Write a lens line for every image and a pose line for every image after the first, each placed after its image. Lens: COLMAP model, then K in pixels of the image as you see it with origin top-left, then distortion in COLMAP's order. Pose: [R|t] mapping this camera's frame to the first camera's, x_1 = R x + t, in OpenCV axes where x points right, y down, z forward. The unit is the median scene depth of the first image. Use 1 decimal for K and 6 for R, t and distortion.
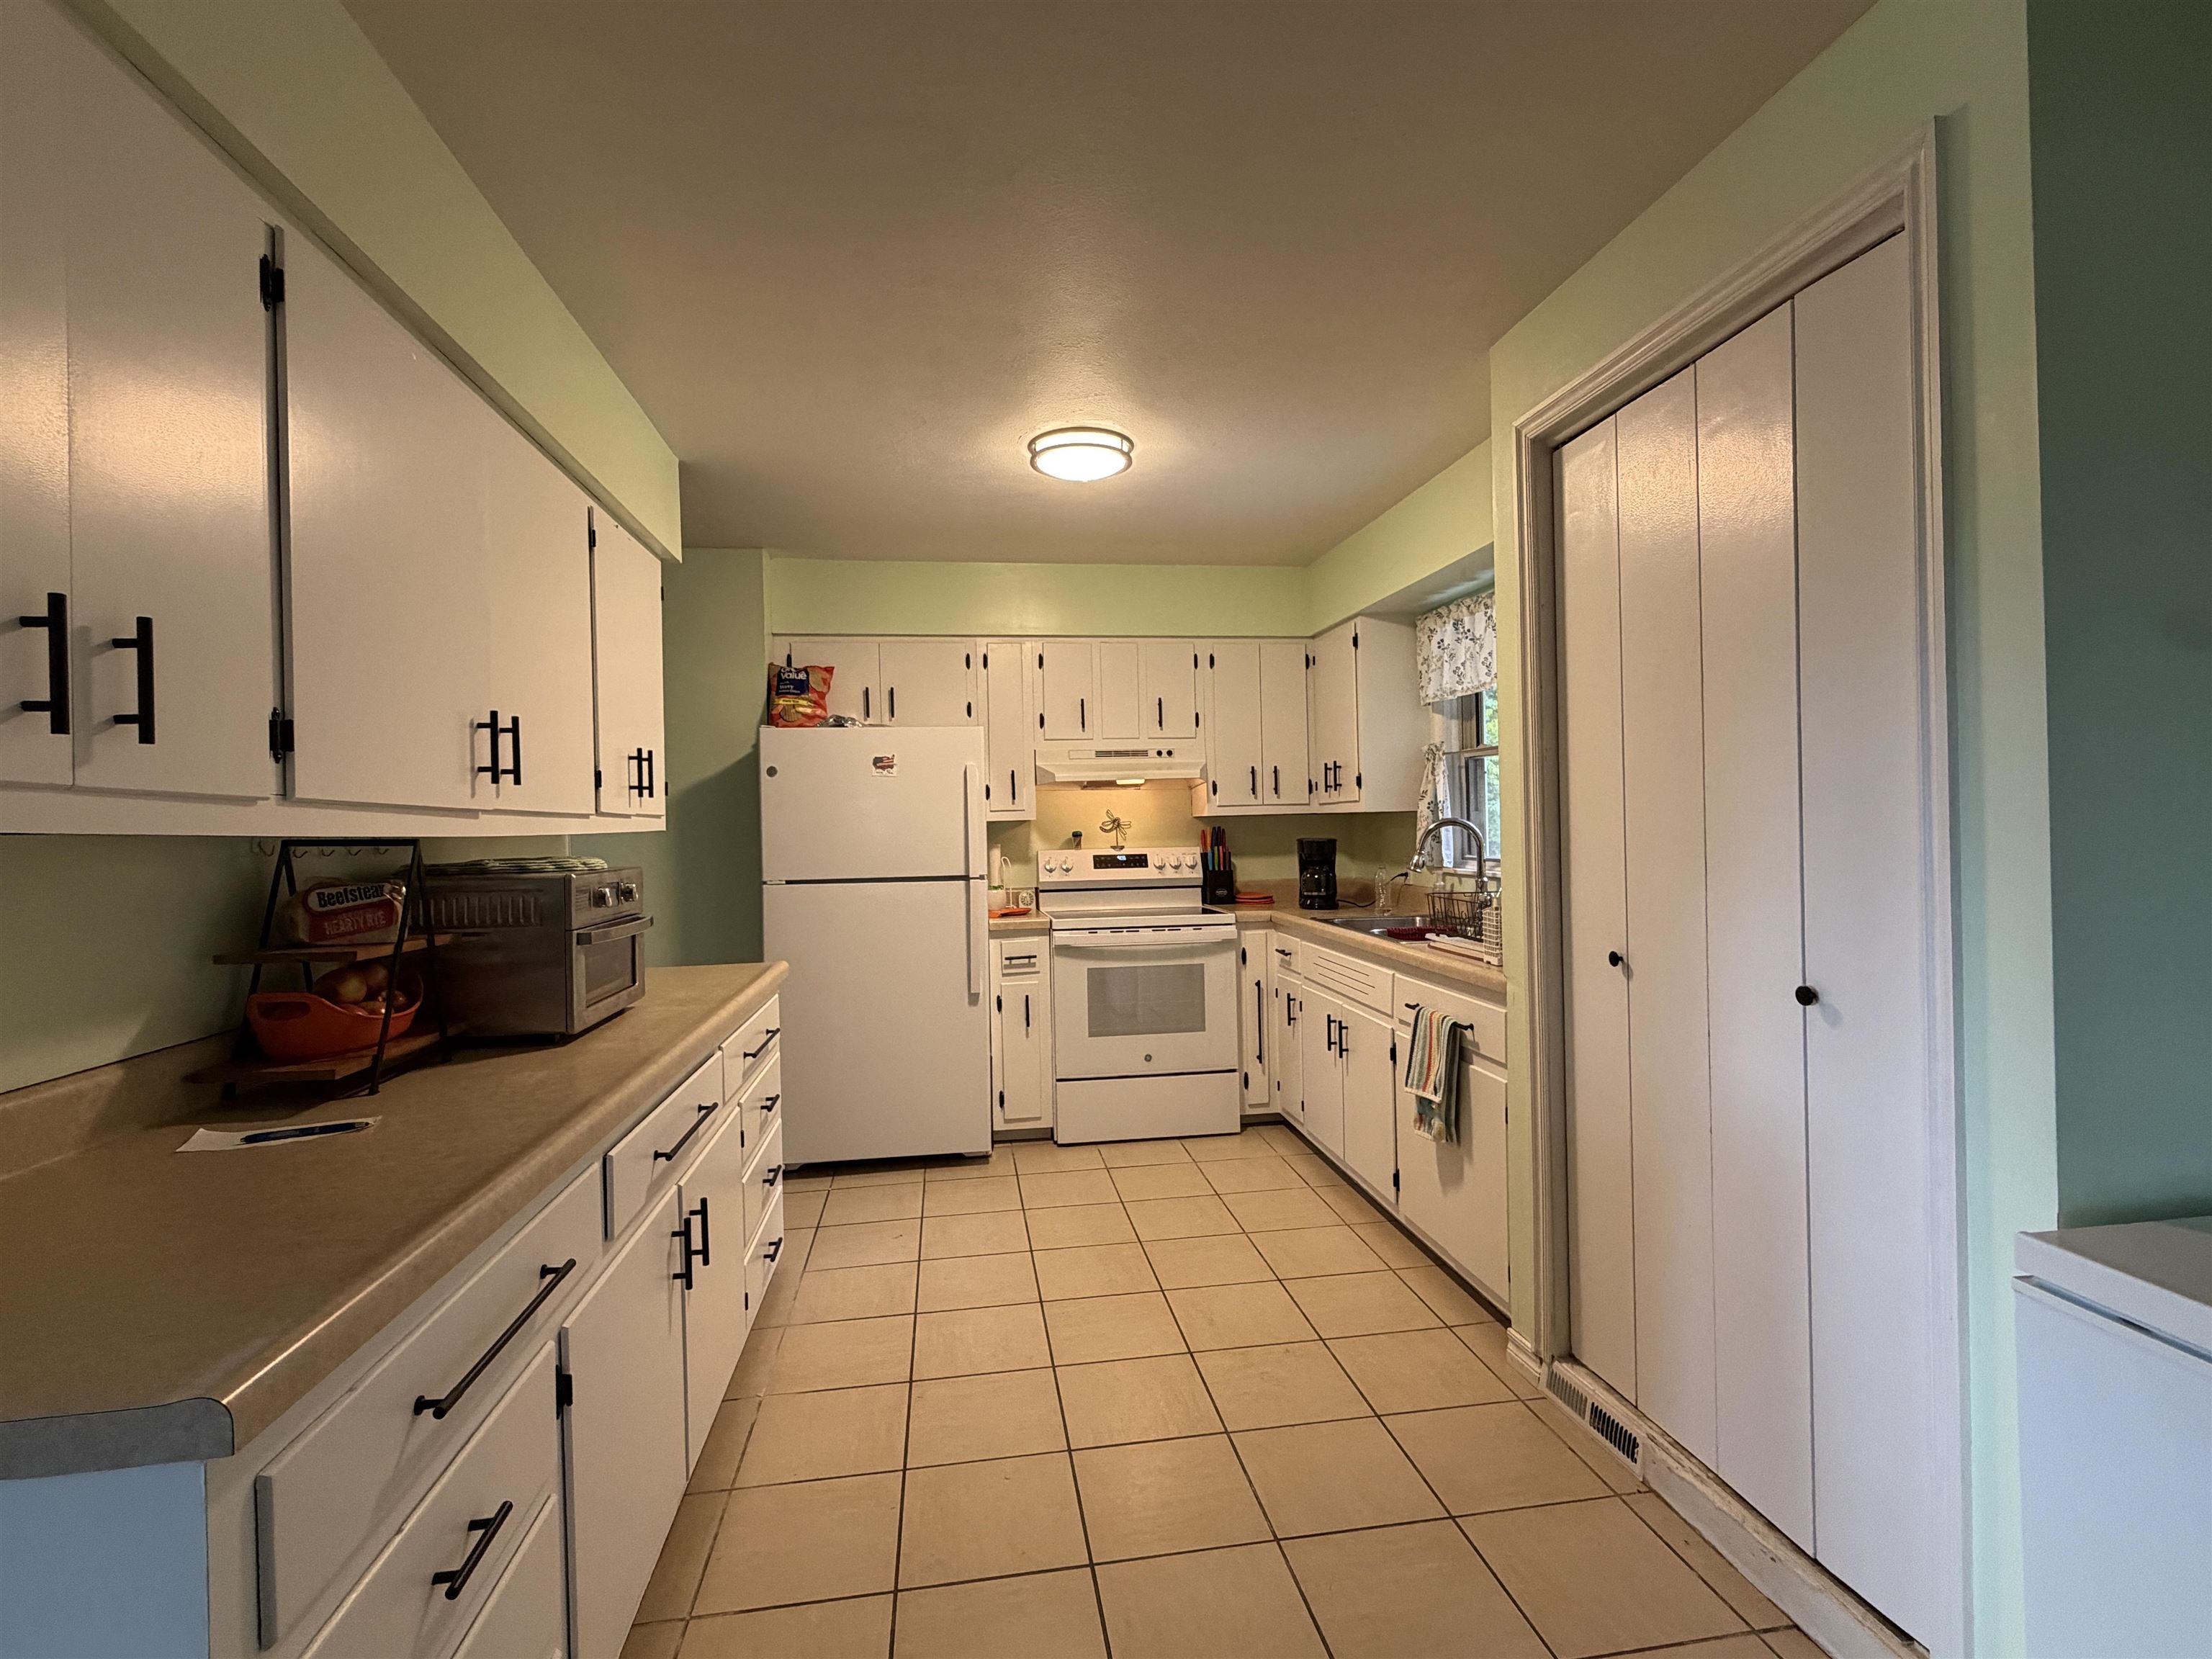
lens RADIAL K [[1033.0, 0, 1111.3], [0, 1033.0, 828.9], [0, 0, 1]] dist [0.002804, 0.000671]
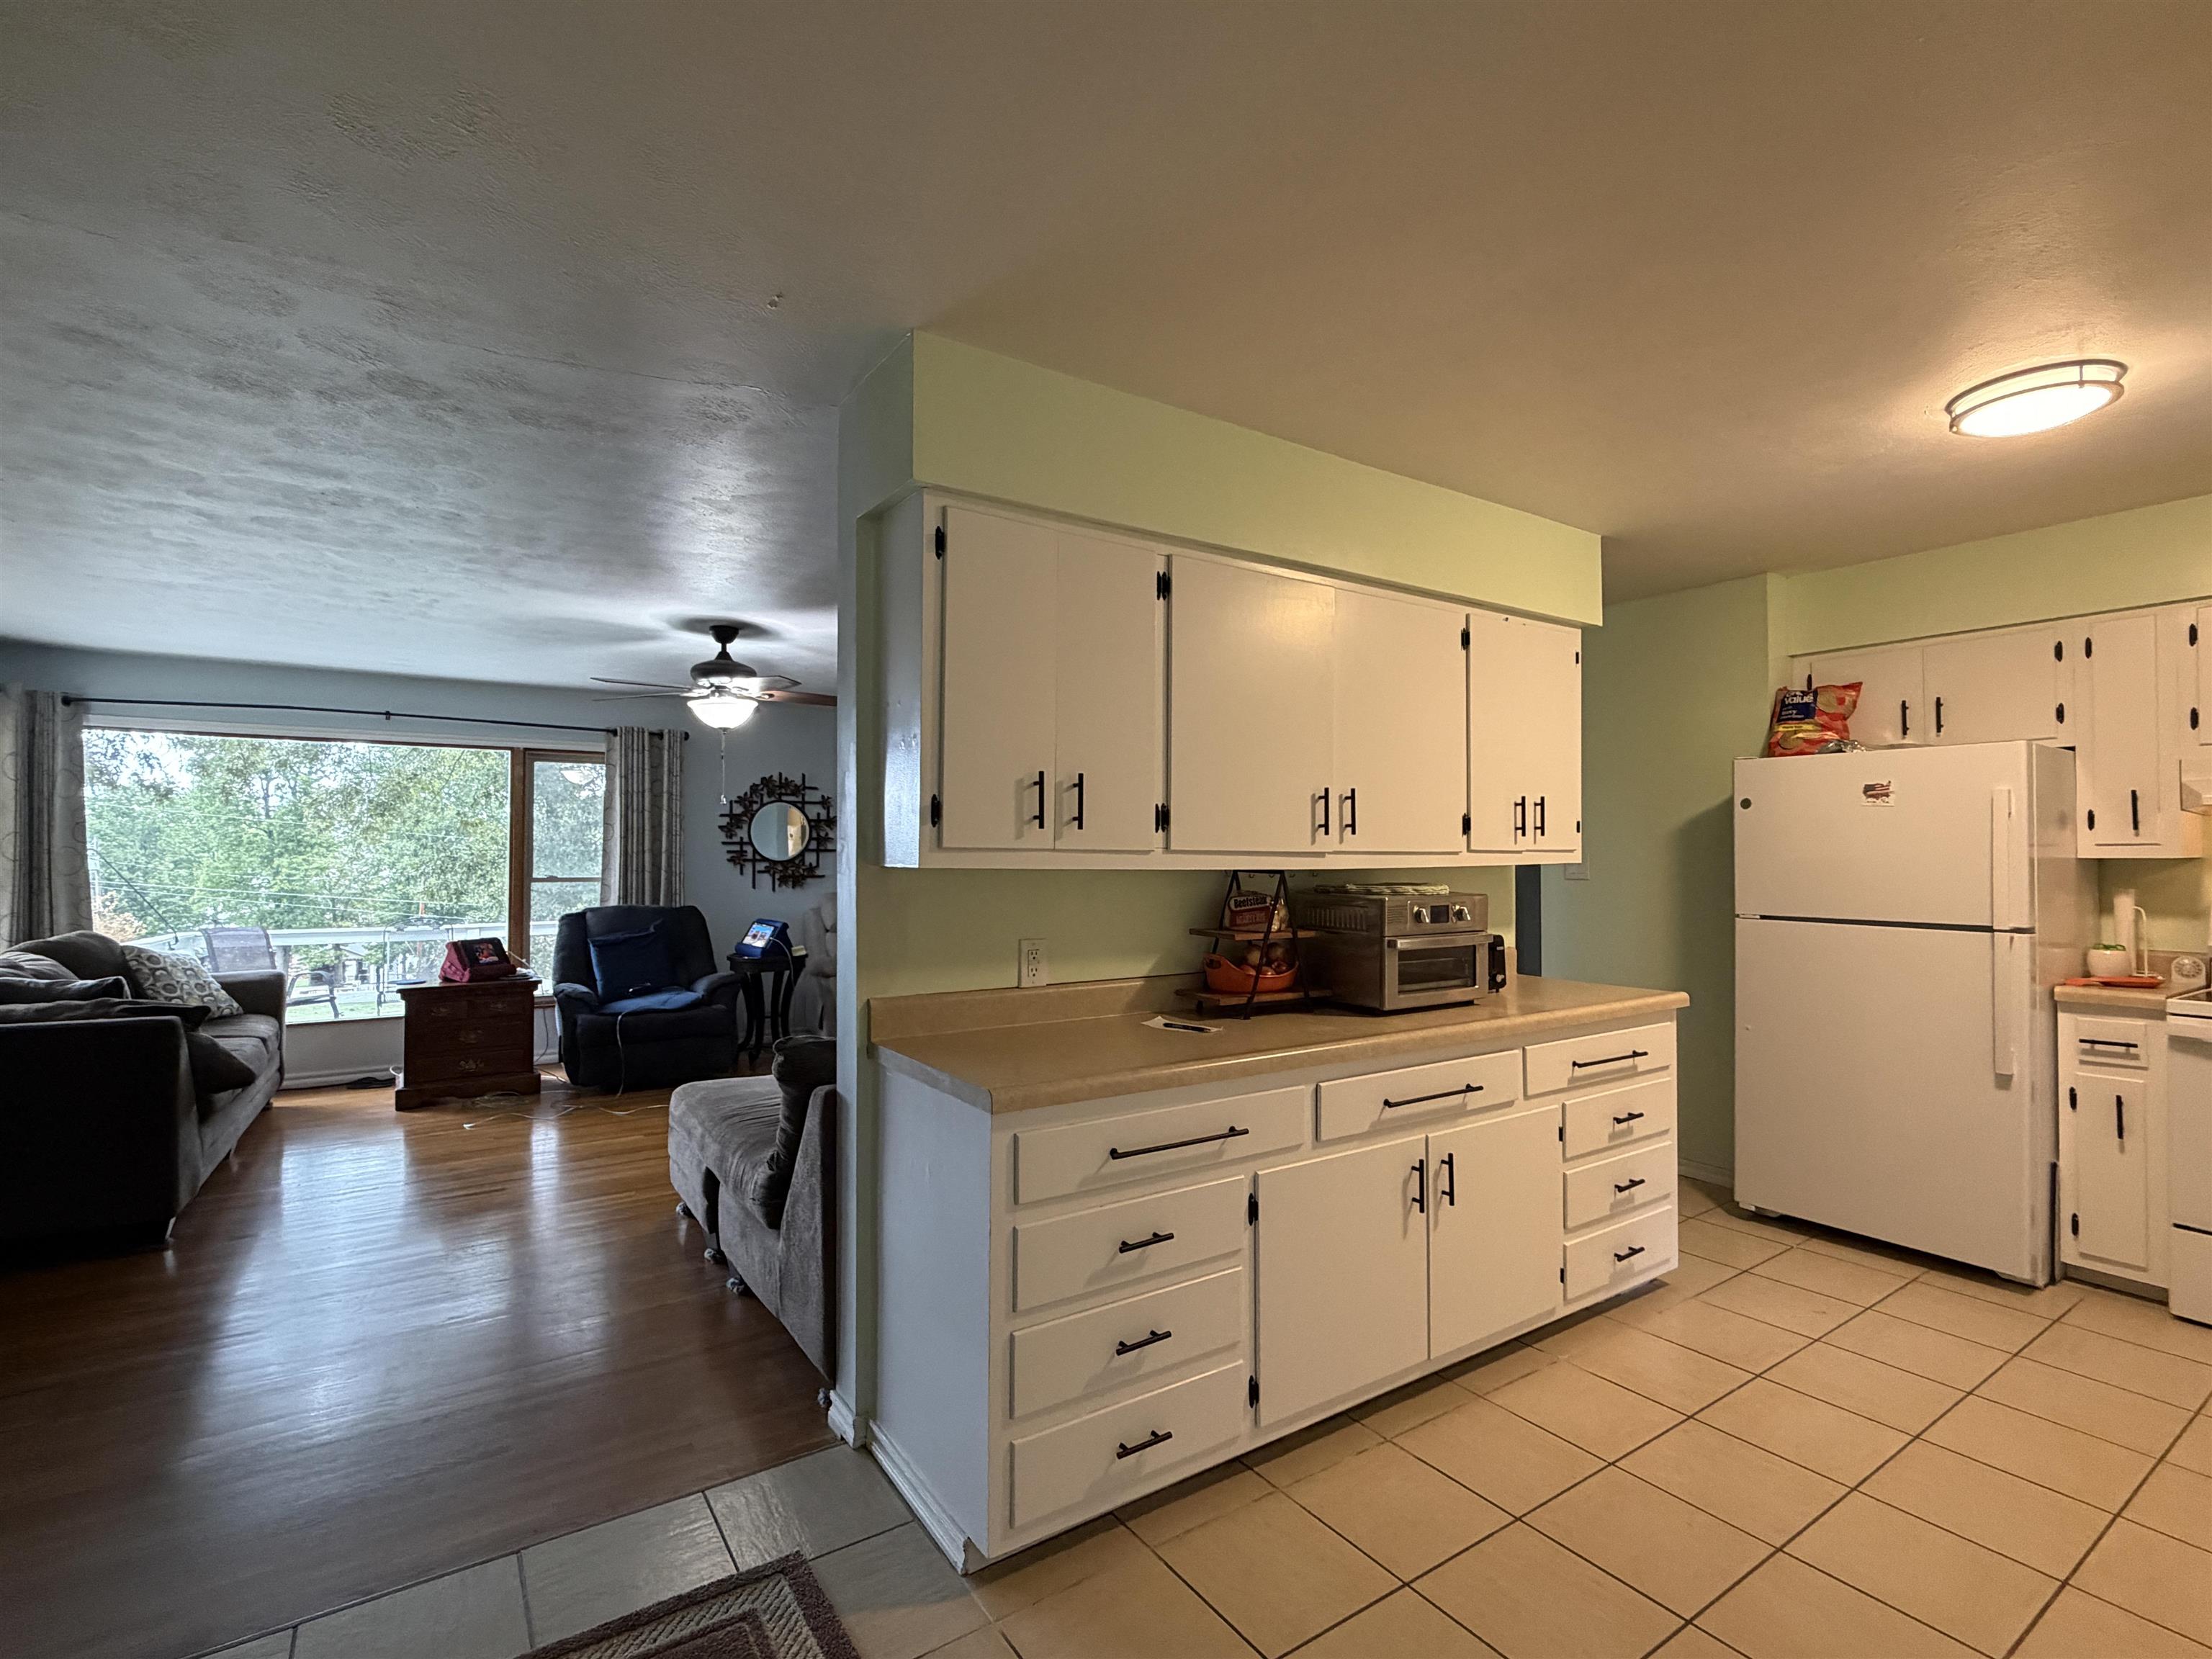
lens RADIAL K [[1033.0, 0, 1108.4], [0, 1033.0, 837.6], [0, 0, 1]] dist [0.002804, 0.000671]
pose [[0.418192, 0.008134, -0.908322, 0.312932], [-0.010863, 0.999933, 0.003953, -0.020567], [0.908294, 0.008214, 0.418252, 0.033124]]
